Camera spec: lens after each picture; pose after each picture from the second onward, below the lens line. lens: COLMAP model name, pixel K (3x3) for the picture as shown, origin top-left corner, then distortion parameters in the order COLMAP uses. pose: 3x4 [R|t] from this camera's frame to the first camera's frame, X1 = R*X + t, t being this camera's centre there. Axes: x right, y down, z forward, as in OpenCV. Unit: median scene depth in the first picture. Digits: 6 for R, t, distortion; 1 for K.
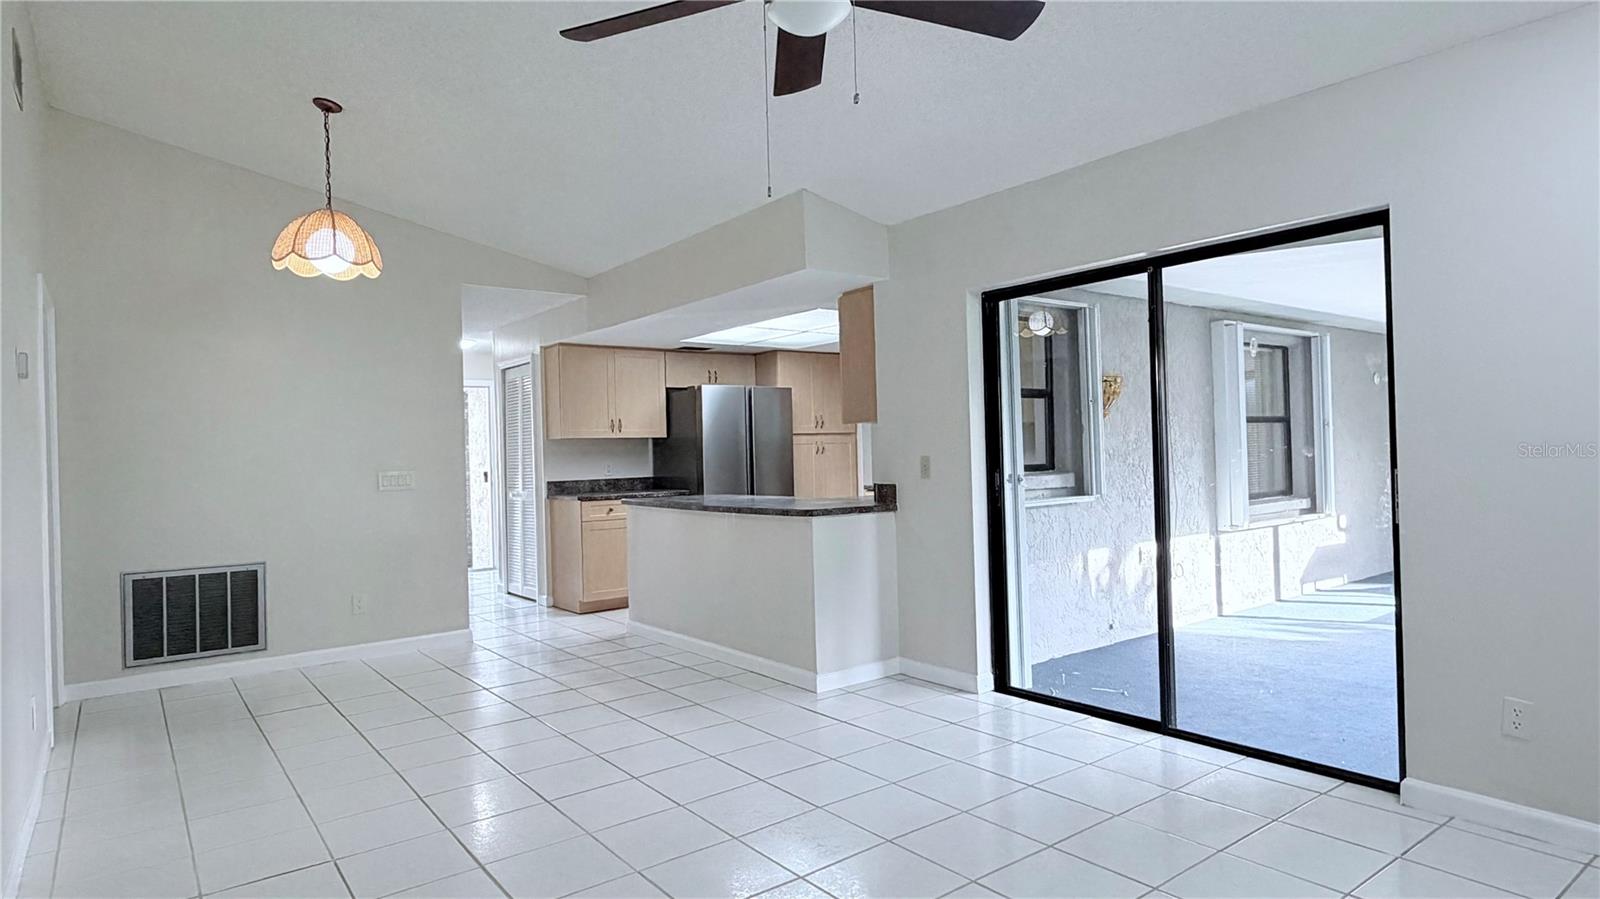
lens RADIAL K [[905.8, 0, 803.2], [0, 905.8, 453.5], [0, 0, 1]] dist [0.005809, 0.000335]
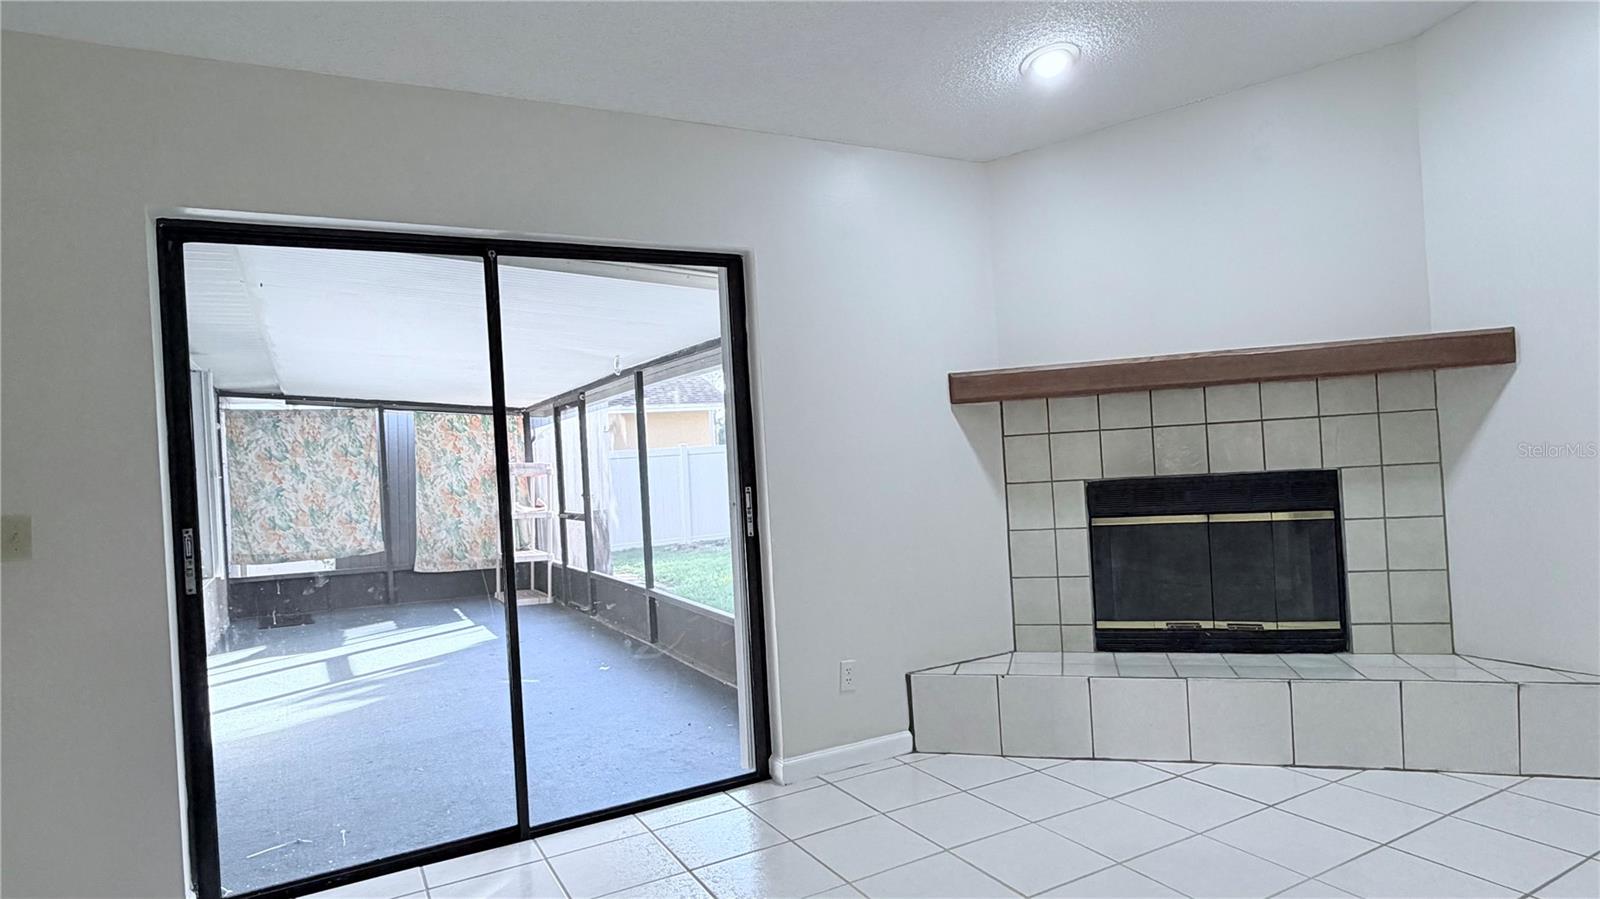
lens RADIAL K [[905.8, 0, 801.5], [0, 905.8, 450.6], [0, 0, 1]] dist [0.005809, 0.000335]
pose [[0.155615, 0.011698, 0.987749, -0.351863], [0.052451, 0.998421, -0.020087, -0.001645], [-0.986424, 0.054934, 0.154756, 0.615771]]
